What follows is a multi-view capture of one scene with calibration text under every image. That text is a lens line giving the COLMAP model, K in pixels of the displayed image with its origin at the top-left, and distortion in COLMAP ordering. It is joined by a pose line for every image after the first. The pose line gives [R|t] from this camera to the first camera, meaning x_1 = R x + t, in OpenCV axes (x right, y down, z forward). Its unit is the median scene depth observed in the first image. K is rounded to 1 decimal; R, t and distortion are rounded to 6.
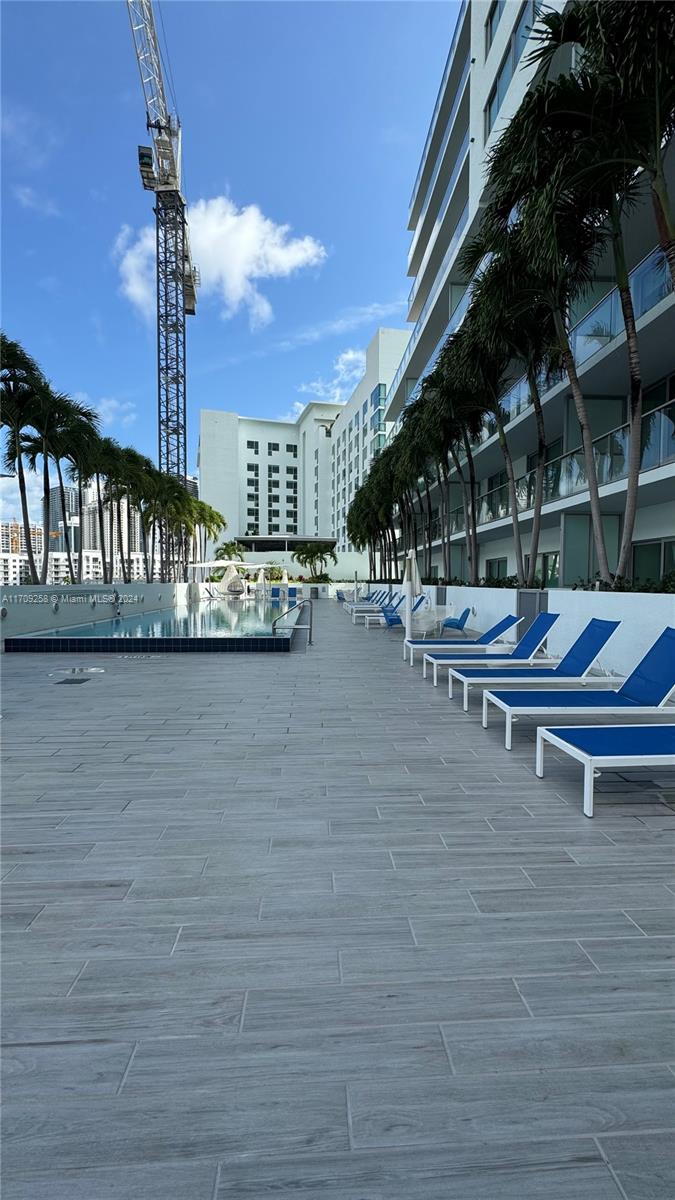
lens RADIAL K [[484.1, 0, 340.0], [0, 484.1, 602.4], [0, 0, 1]] dist [-0.003832, 0.001176]
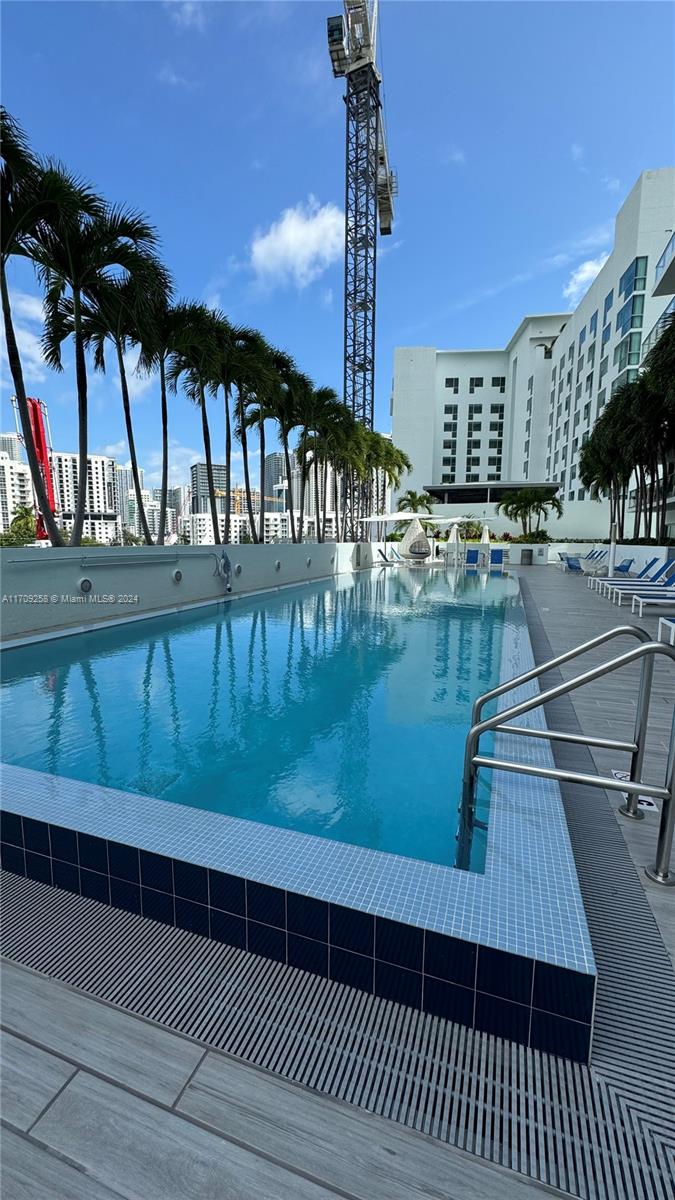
lens RADIAL K [[484.1, 0, 335.8], [0, 484.1, 602.2], [0, 0, 1]] dist [-0.003832, 0.001176]
pose [[0.919789, 0.053508, -0.388747, -0.036329], [-0.020465, 0.995853, 0.088649, -0.012245], [0.391879, -0.073583, 0.917070, 0.251421]]
